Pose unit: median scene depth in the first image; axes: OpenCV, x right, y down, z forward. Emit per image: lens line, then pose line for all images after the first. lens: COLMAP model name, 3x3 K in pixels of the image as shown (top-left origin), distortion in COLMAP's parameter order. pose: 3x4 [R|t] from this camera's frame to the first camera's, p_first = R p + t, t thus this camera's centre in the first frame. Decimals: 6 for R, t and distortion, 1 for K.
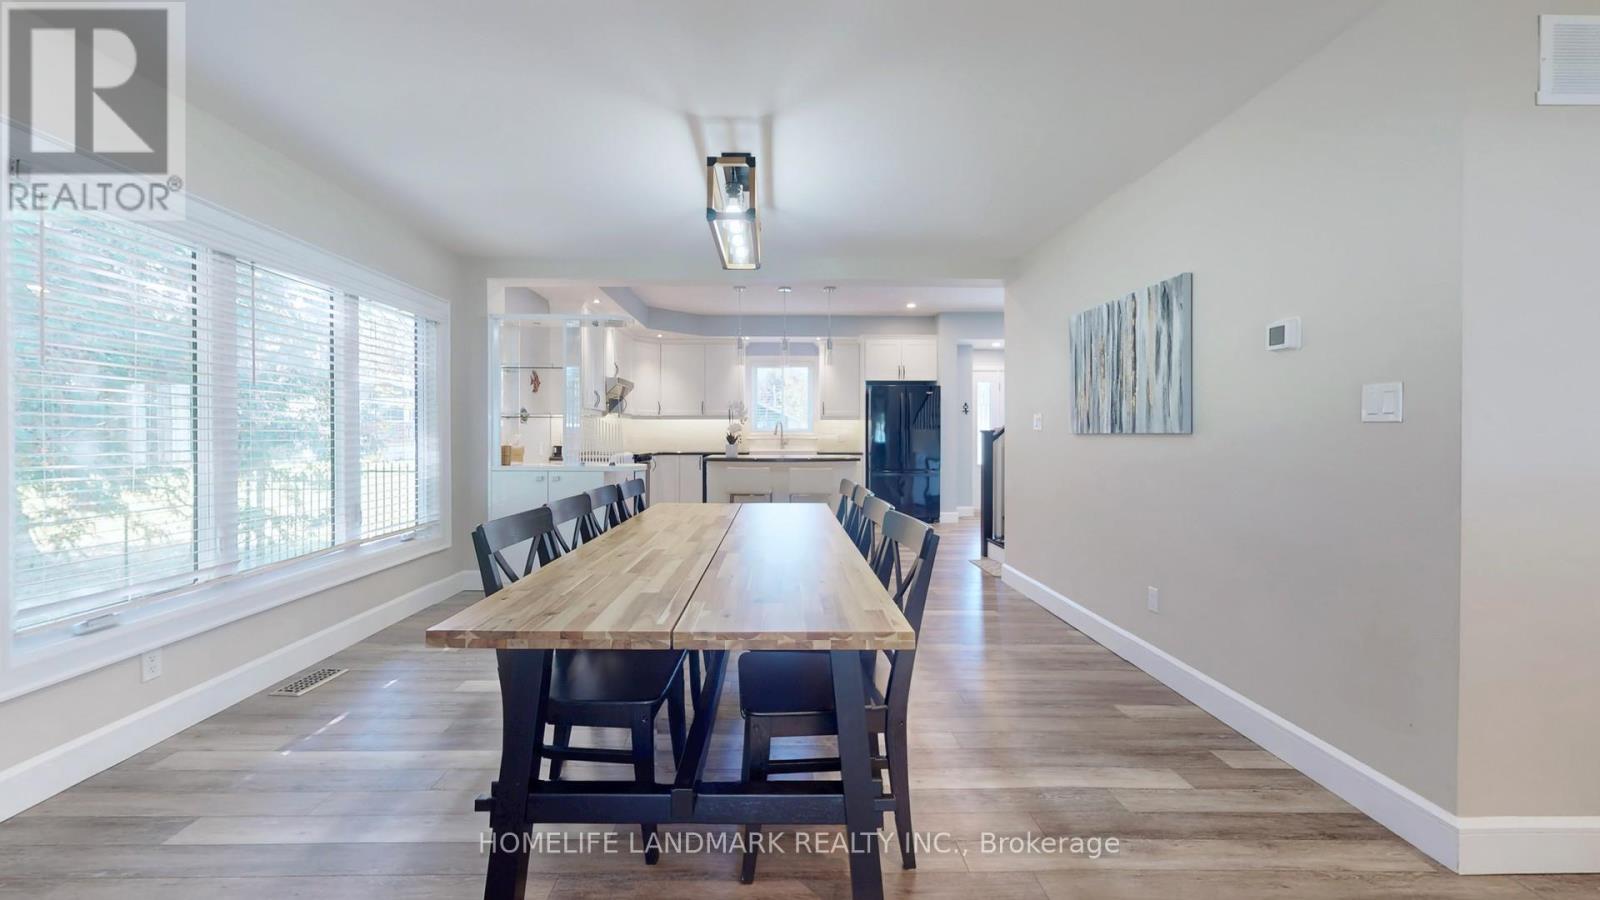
lens RADIAL K [[607.0, 0, 787.2], [0, 607.0, 434.4], [0, 0, 1]] dist [-0.001709, -0.000003]
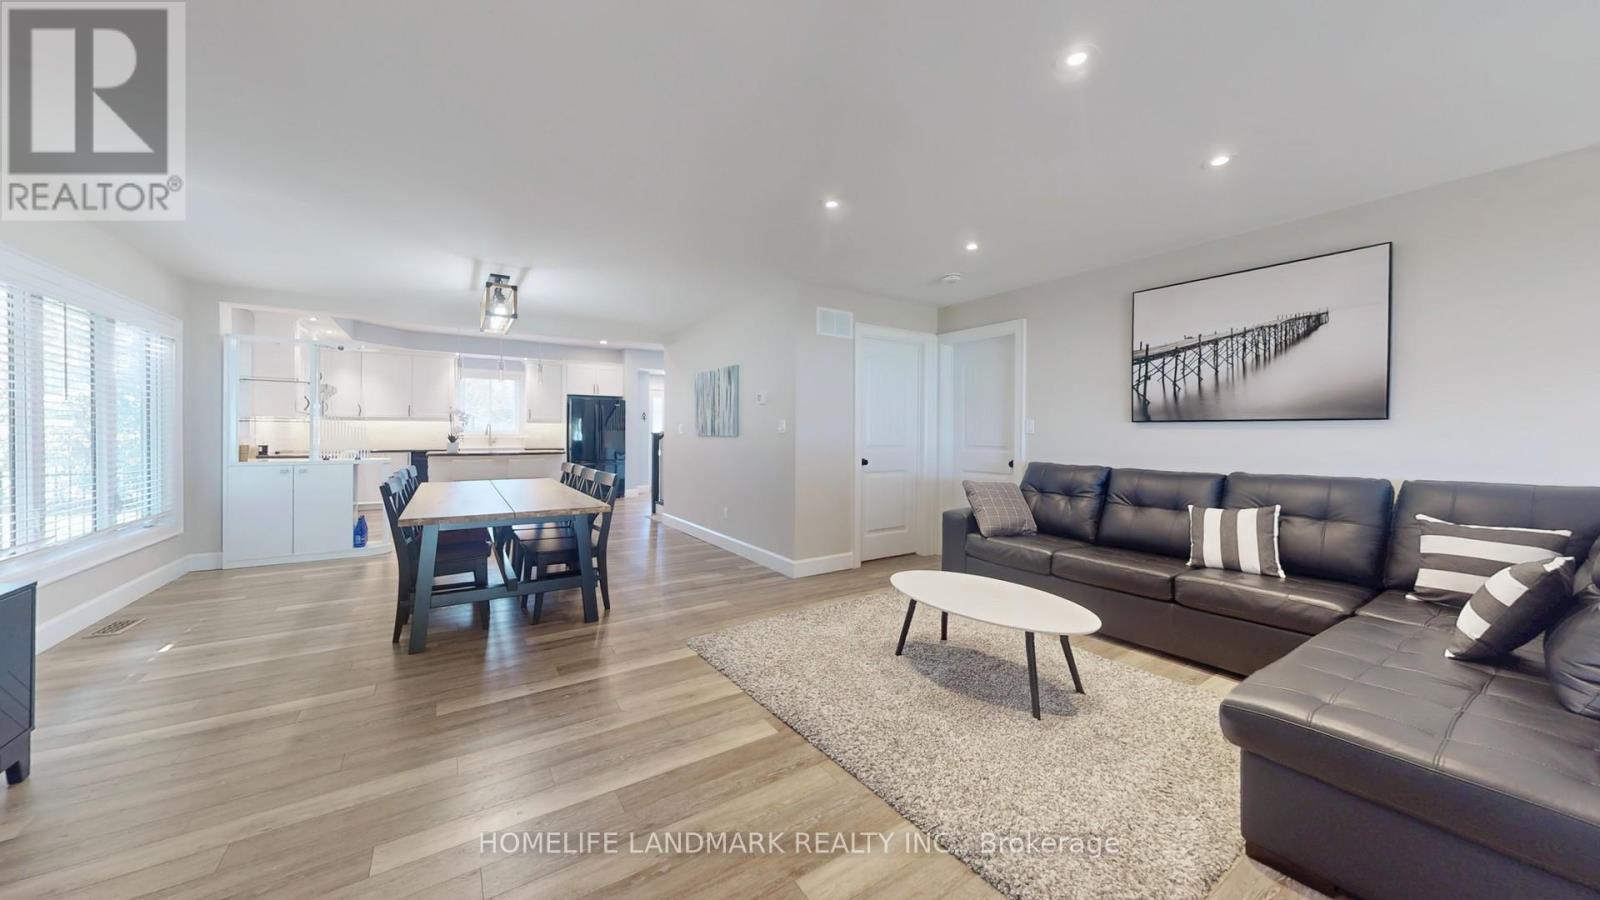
lens RADIAL K [[522.5, 0, 822.8], [0, 522.5, 437.2], [0, 0, 1]] dist [0.000932, 0.000088]
pose [[0.822899, -0.001125, 0.568186, -0.114137], [-0.003388, 0.999971, 0.006888, -0.007842], [-0.568177, -0.007593, 0.822871, -0.497529]]
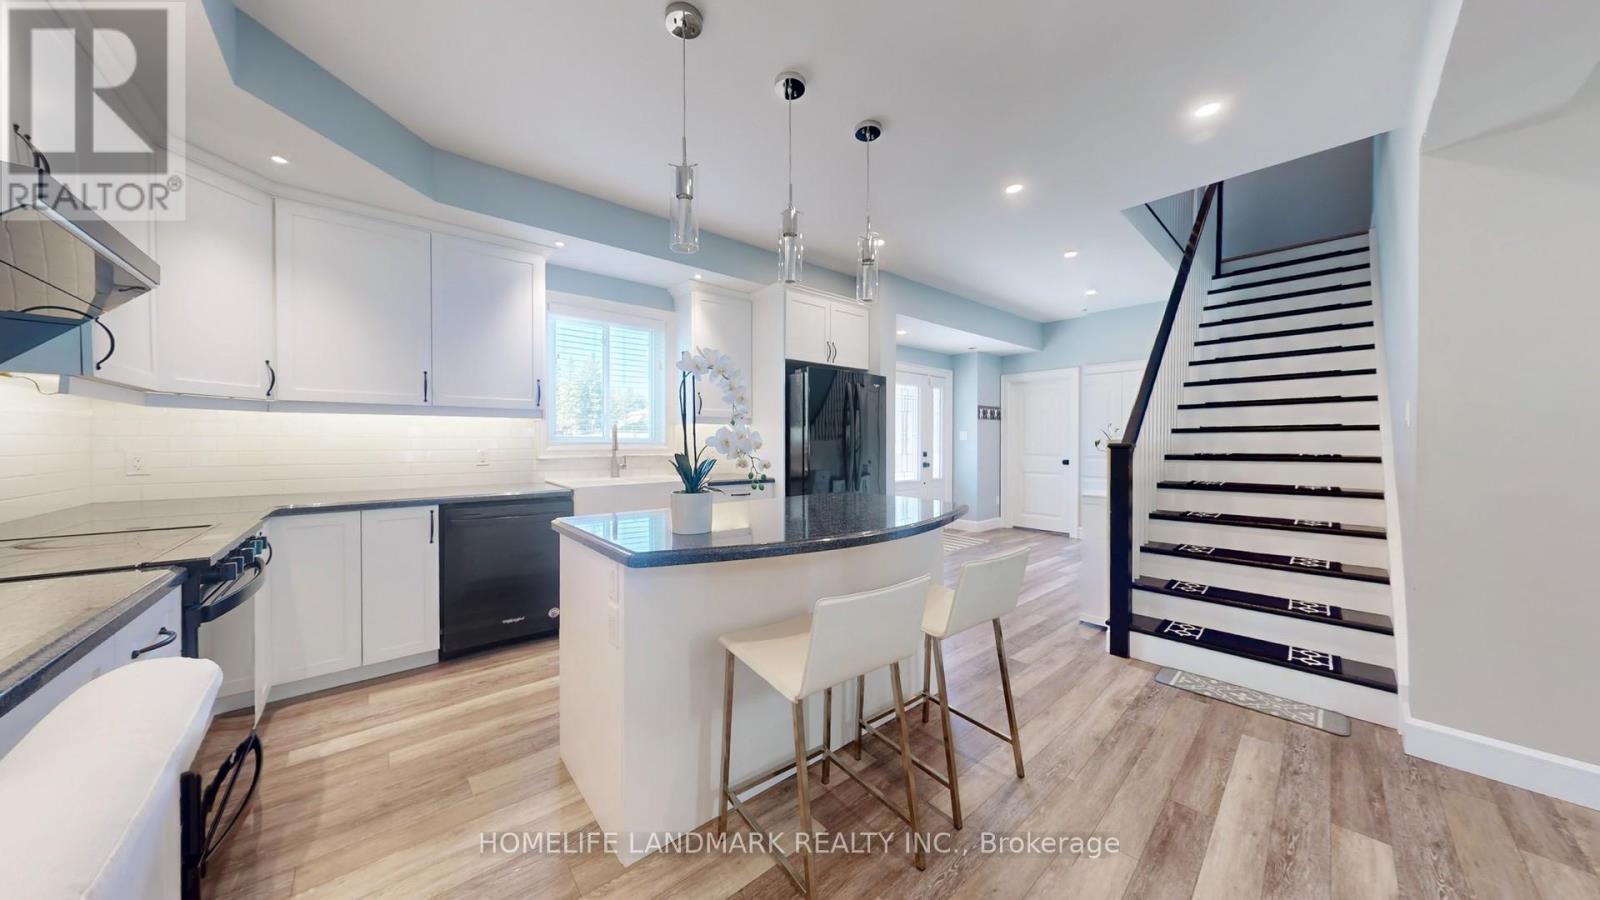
lens RADIAL K [[509.7, 0, 808.9], [0, 509.7, 449.3], [0, 0, 1]] dist [0.001246, 0.000070]
pose [[0.761628, -0.005997, 0.647987, -0.325584], [-0.000767, 0.999948, 0.010157, -0.013770], [-0.648014, -0.008233, 0.761584, 1.159552]]
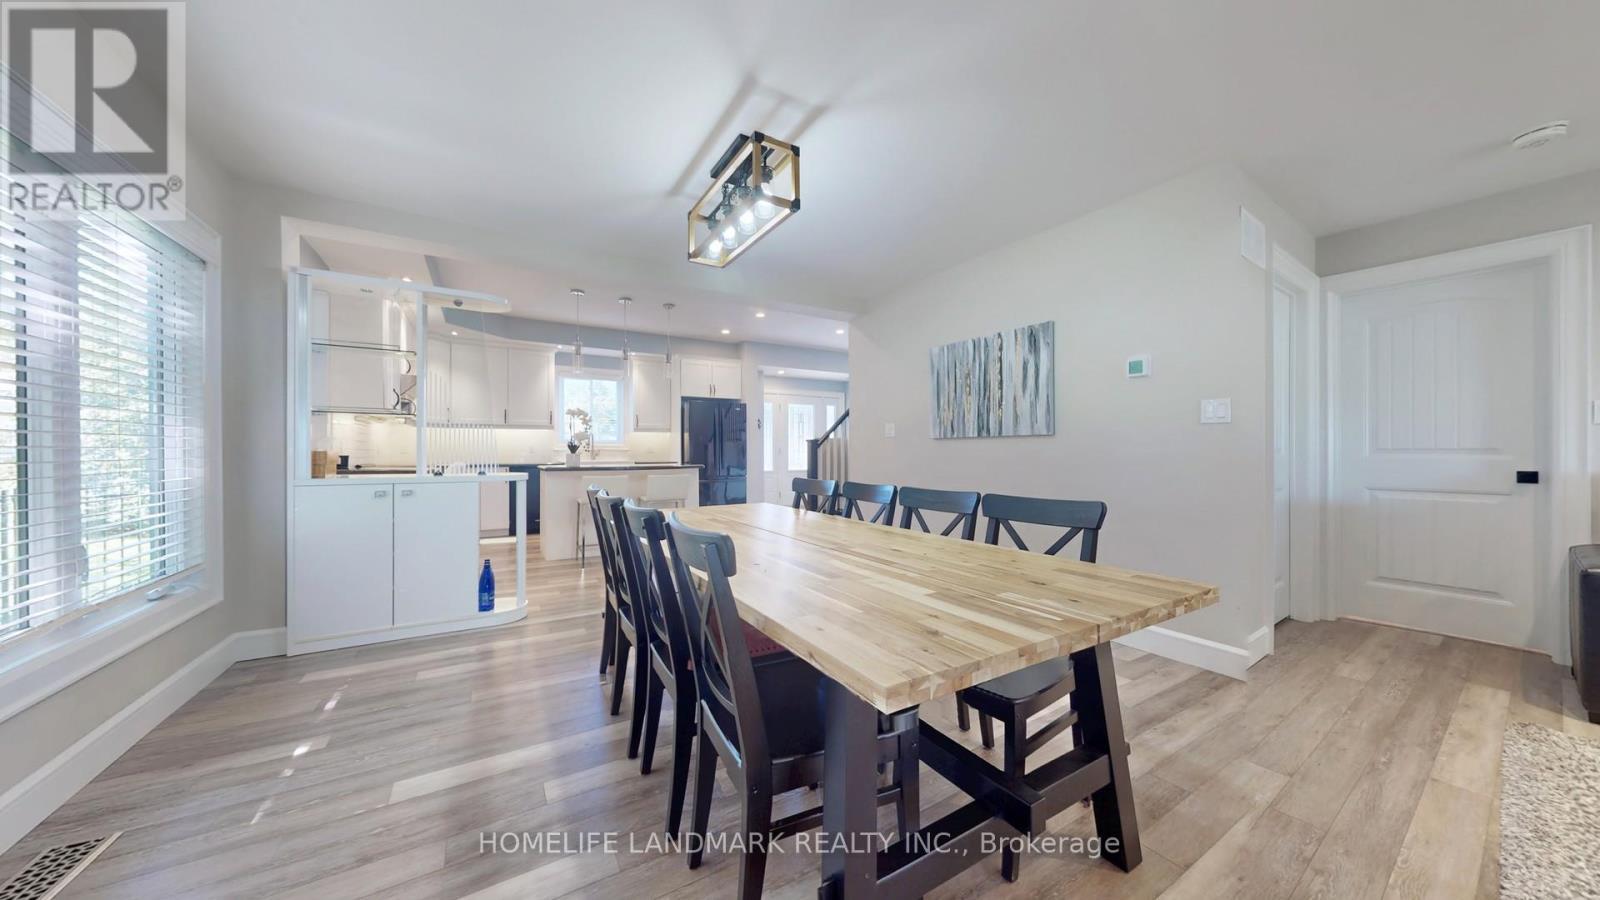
lens RADIAL K [[509.7, 0, 808.9], [0, 509.7, 449.3], [0, 0, 1]] dist [0.001246, 0.000070]
pose [[0.858148, -0.003020, 0.513393, -0.277492], [0.004579, 0.999988, -0.001772, 0.020519], [-0.513382, 0.003871, 0.858152, 0.172164]]
